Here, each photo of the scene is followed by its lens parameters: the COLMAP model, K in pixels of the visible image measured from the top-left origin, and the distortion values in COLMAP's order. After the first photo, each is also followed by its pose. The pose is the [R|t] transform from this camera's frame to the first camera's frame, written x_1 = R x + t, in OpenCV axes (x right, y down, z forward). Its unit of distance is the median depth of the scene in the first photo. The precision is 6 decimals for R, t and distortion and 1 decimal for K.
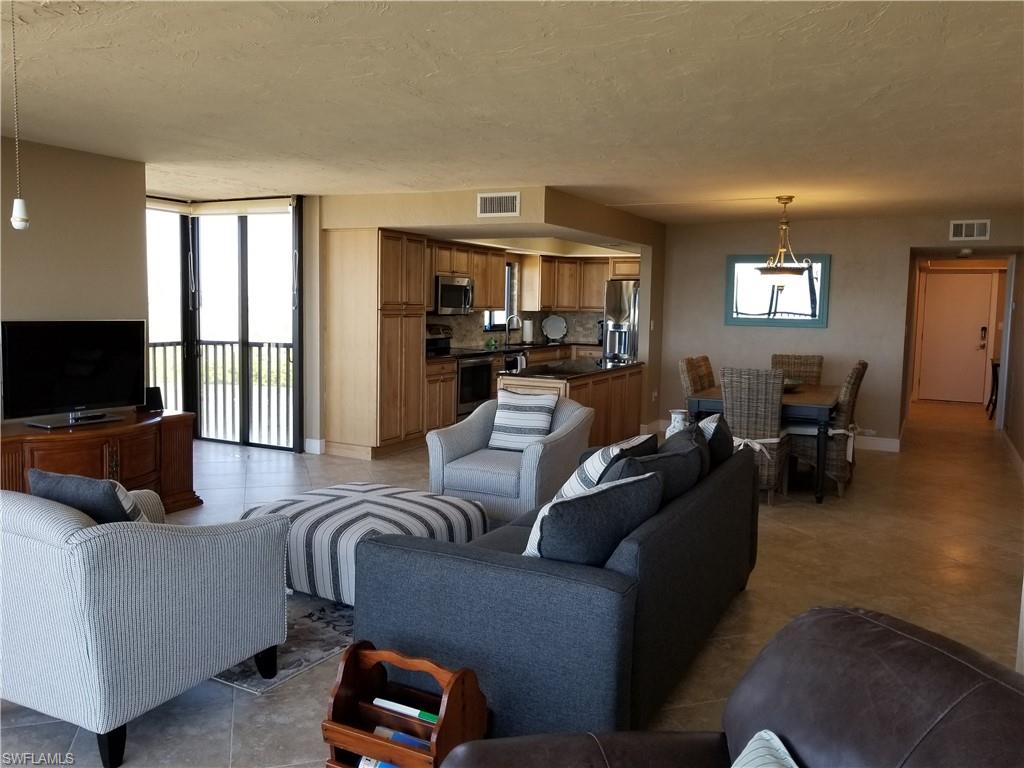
lens RADIAL K [[821.3, 0, 500.9], [0, 821.3, 347.2], [0, 0, 1]] dist [-0.002999, 0.003271]
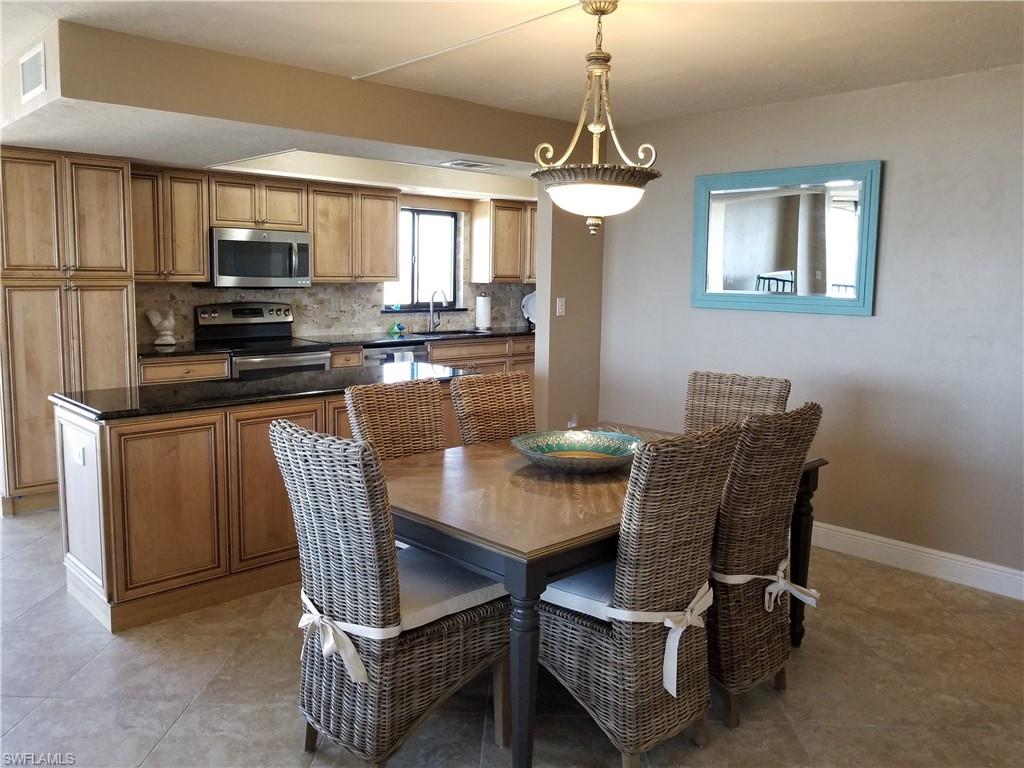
lens RADIAL K [[811.4, 0, 478.7], [0, 811.4, 348.7], [0, 0, 1]] dist [0.001195, 0.001513]
pose [[0.937554, 0.026673, -0.346815, 0.327363], [-0.015465, 0.999266, 0.035045, -0.016266], [0.347495, -0.027493, 0.937279, 0.451441]]
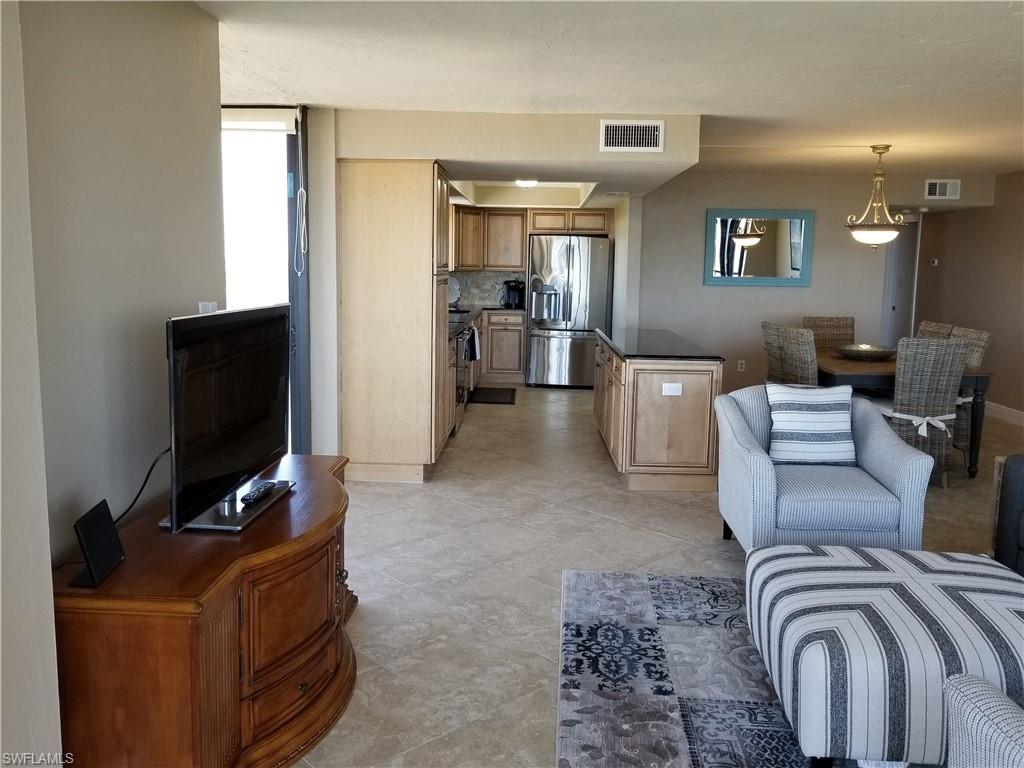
lens RADIAL K [[821.3, 0, 500.9], [0, 821.3, 347.2], [0, 0, 1]] dist [-0.002999, 0.003271]
pose [[0.904153, -0.050625, 0.424199, -0.327199], [0.026502, 0.997688, 0.062579, -0.021281], [-0.426387, -0.045339, 0.903404, 0.260746]]
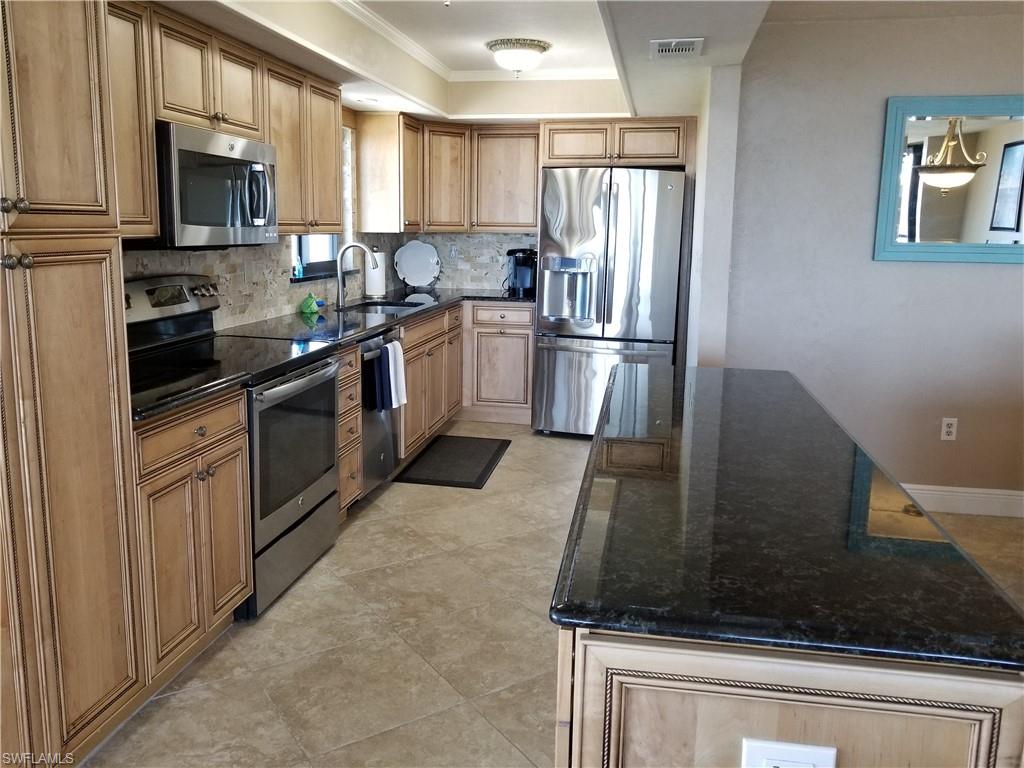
lens RADIAL K [[821.3, 0, 500.9], [0, 821.3, 347.2], [0, 0, 1]] dist [-0.002999, 0.003271]
pose [[0.956616, -0.050517, 0.286938, -0.046538], [0.022610, 0.994755, 0.099752, -0.029168], [-0.290472, -0.088937, 0.952741, 0.632919]]
